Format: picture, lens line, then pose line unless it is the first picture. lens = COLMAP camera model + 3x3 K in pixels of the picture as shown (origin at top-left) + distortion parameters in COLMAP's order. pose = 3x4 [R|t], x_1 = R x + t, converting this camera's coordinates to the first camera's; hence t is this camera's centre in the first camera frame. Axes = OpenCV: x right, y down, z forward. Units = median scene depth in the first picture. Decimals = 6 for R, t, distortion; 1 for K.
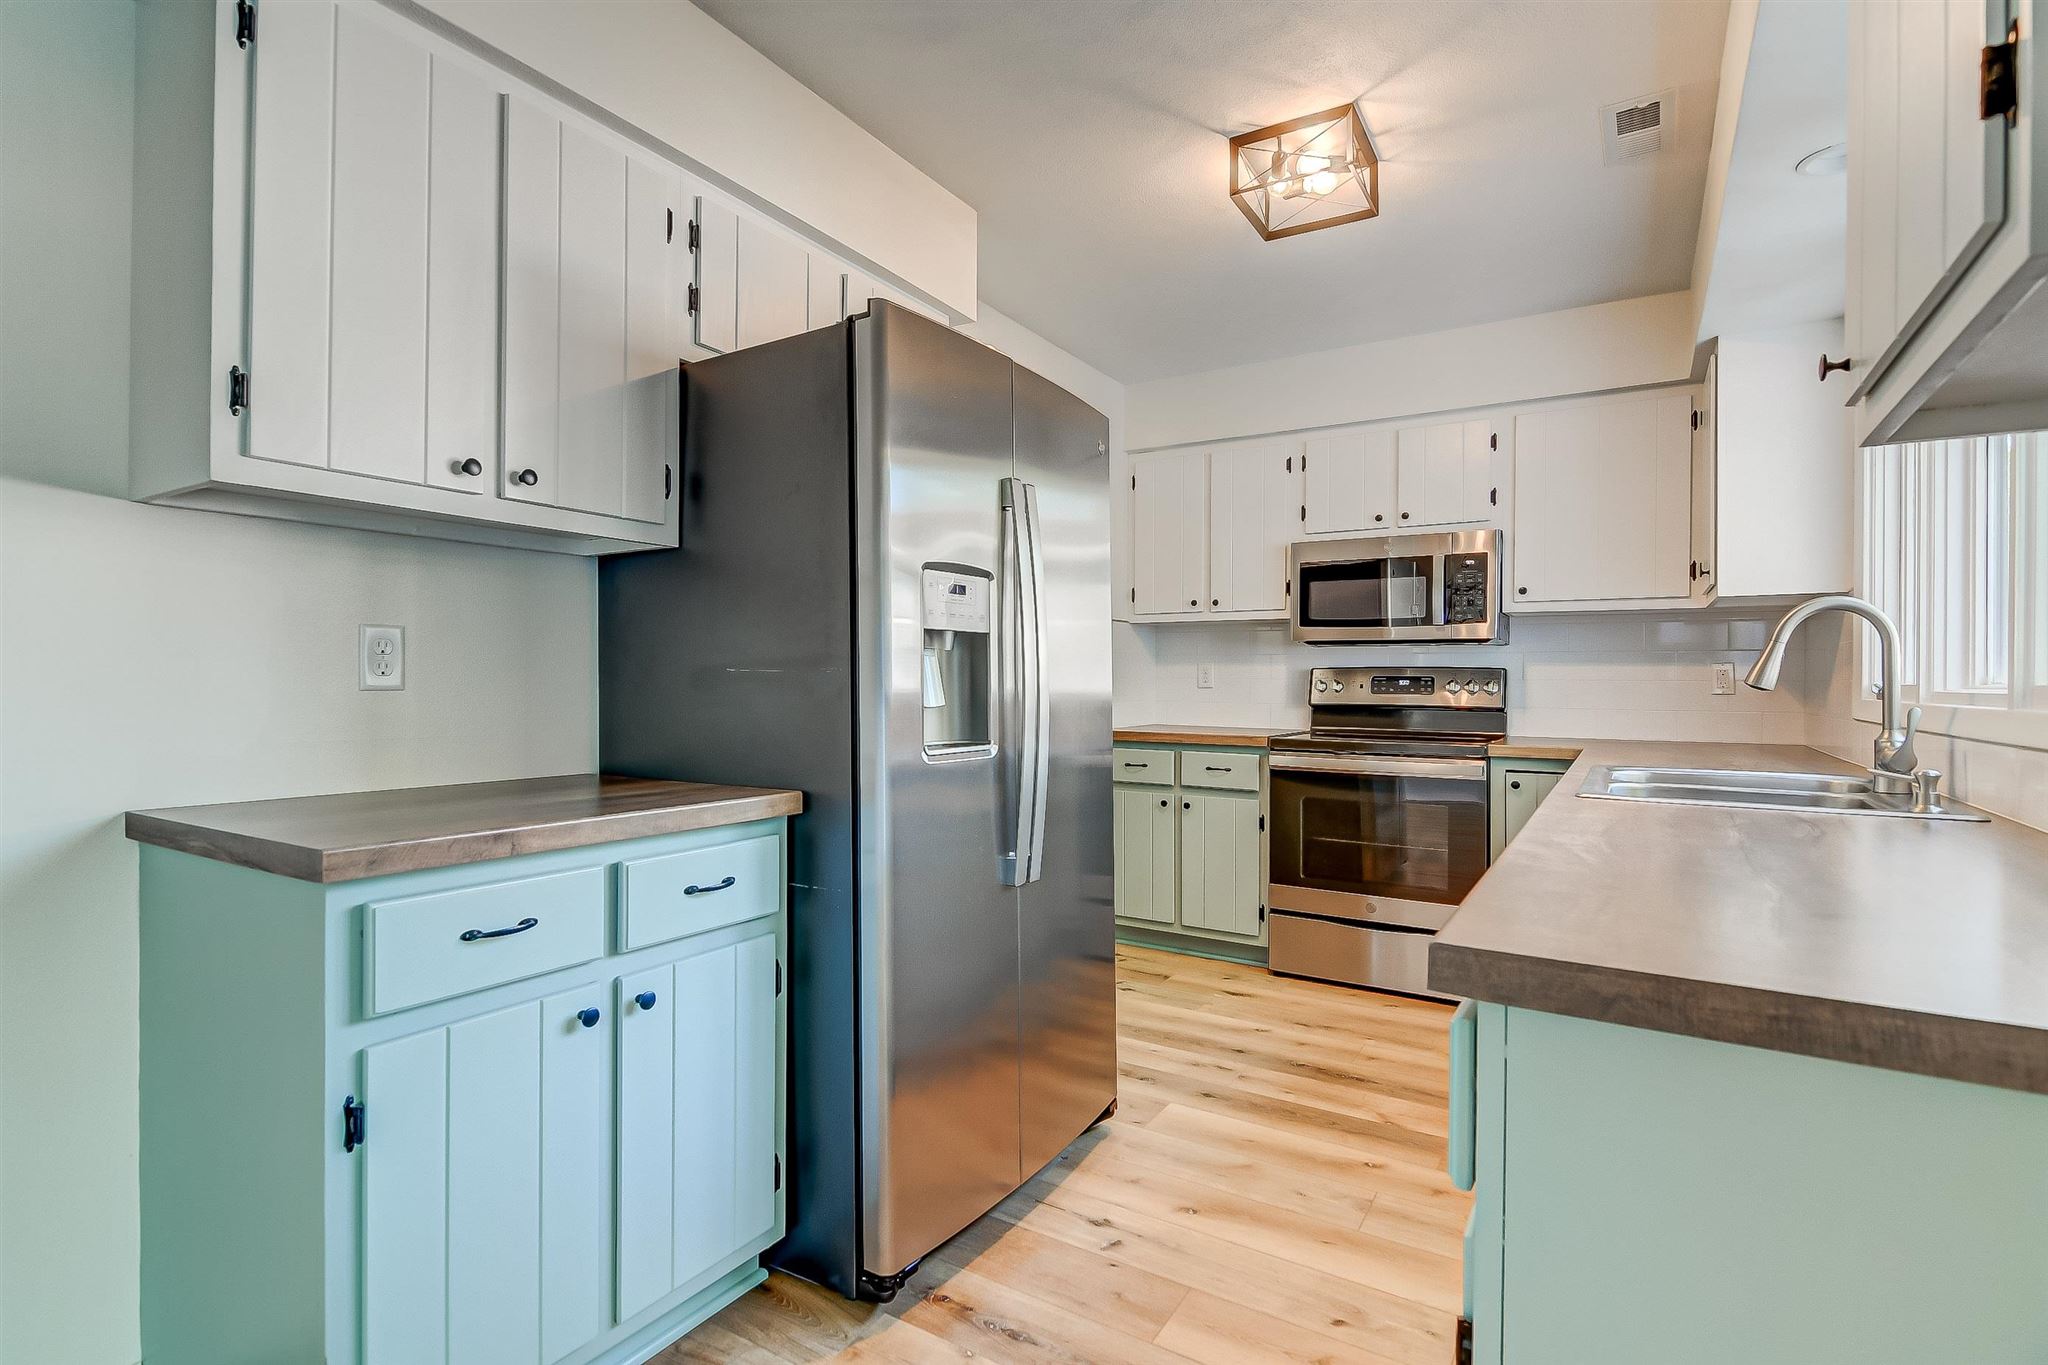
lens RADIAL K [[981.7, 0, 1015.8], [0, 981.7, 679.6], [0, 0, 1]] dist [0.016955, -0.013820]
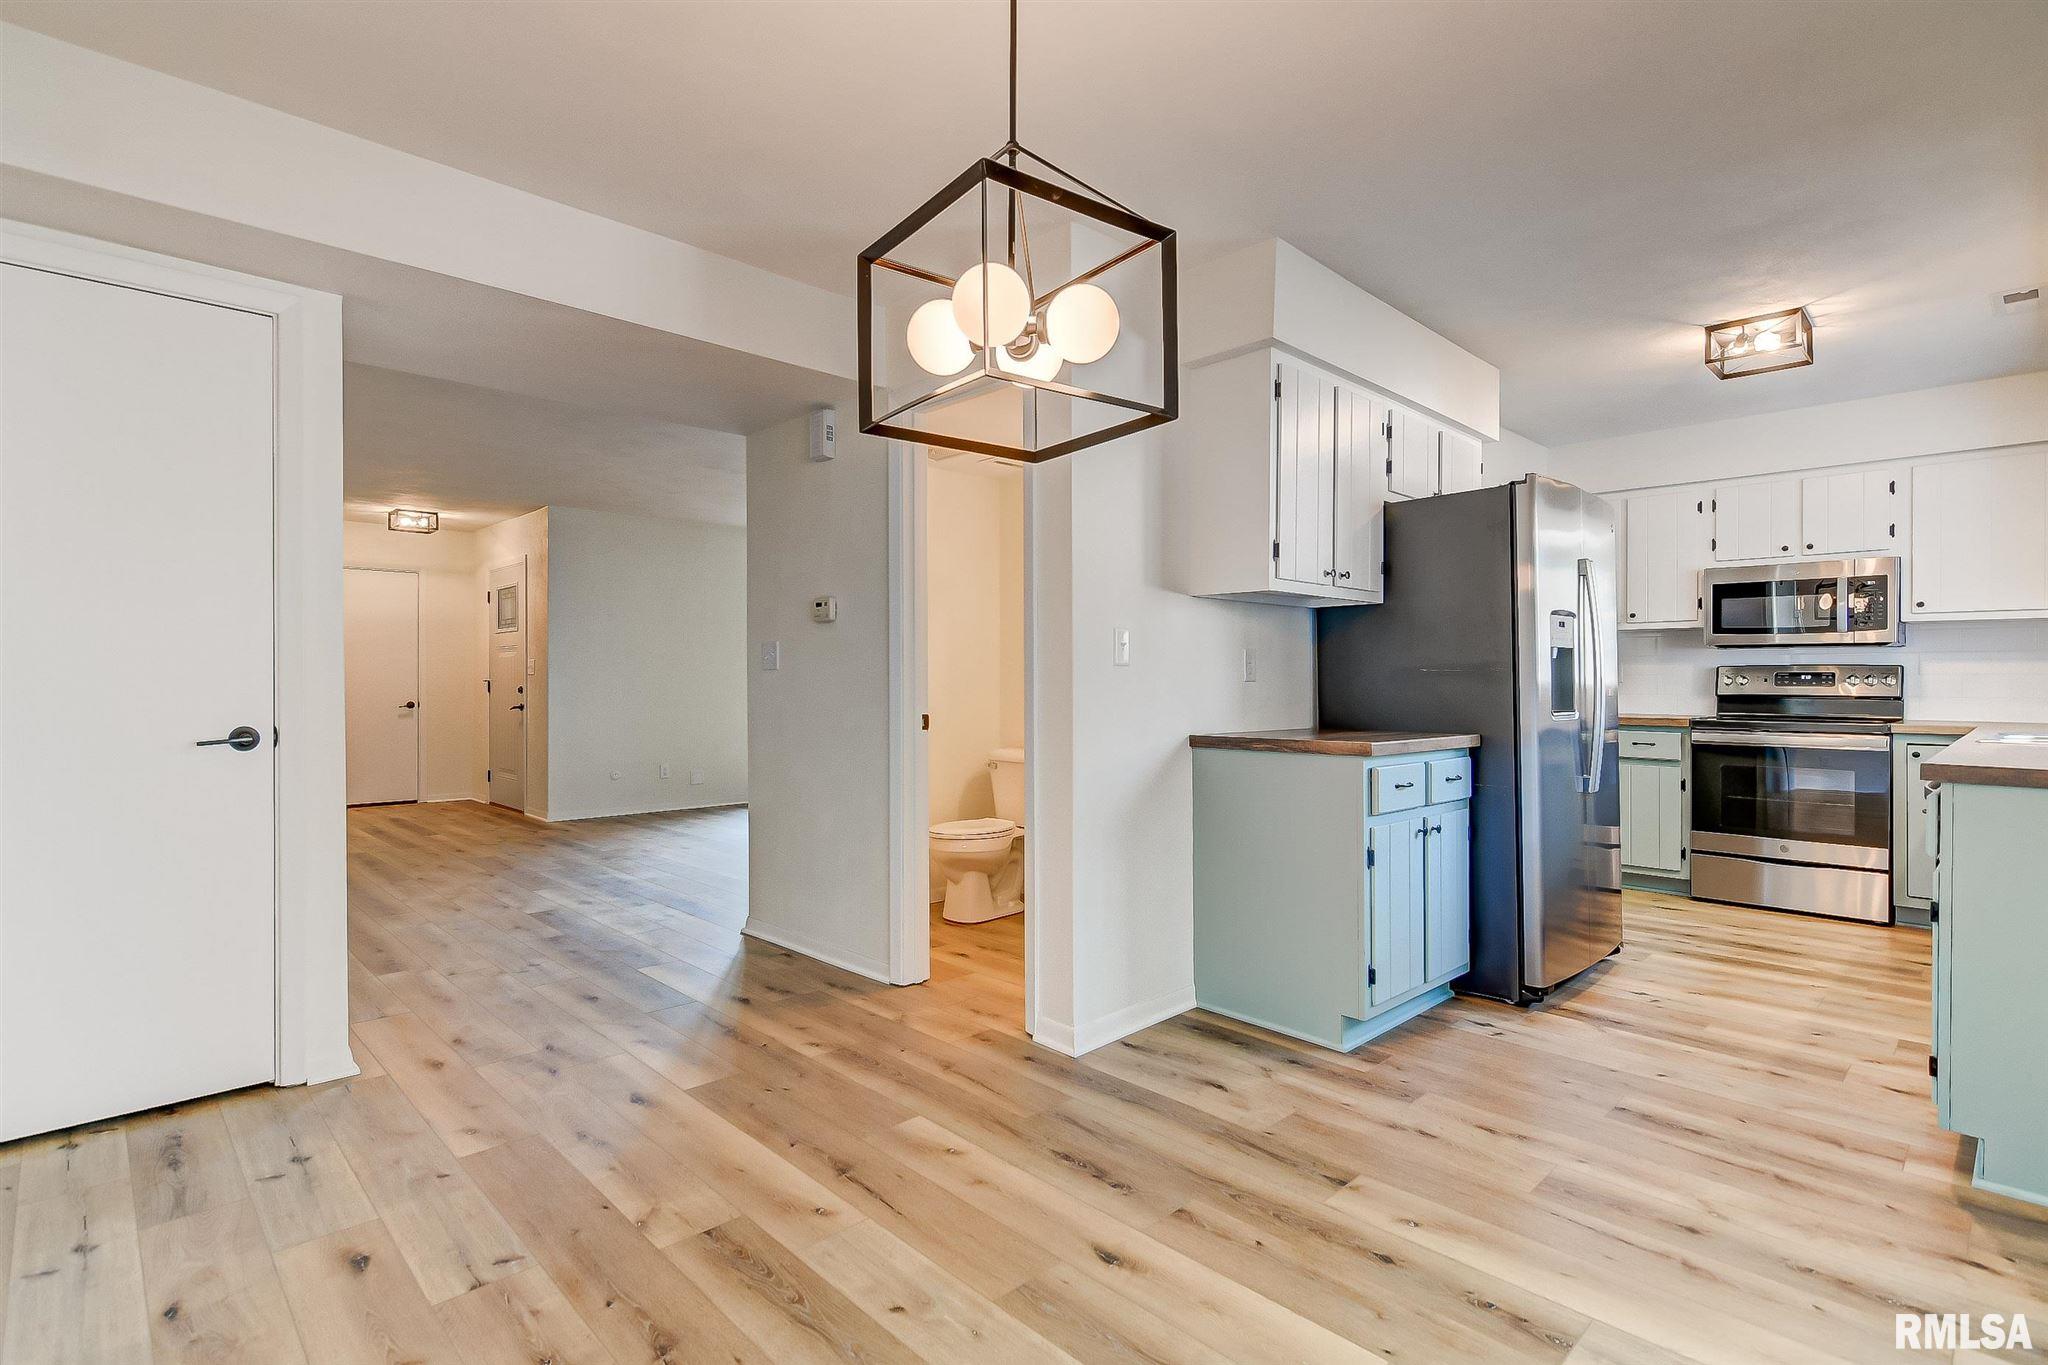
lens RADIAL K [[981.7, 0, 1015.8], [0, 981.7, 679.6], [0, 0, 1]] dist [0.016955, -0.013820]
pose [[0.969733, -0.003863, -0.244138, -0.324447], [0.003889, 0.999992, -0.000376, 0.003194], [0.244138, -0.000584, 0.969740, -0.548699]]
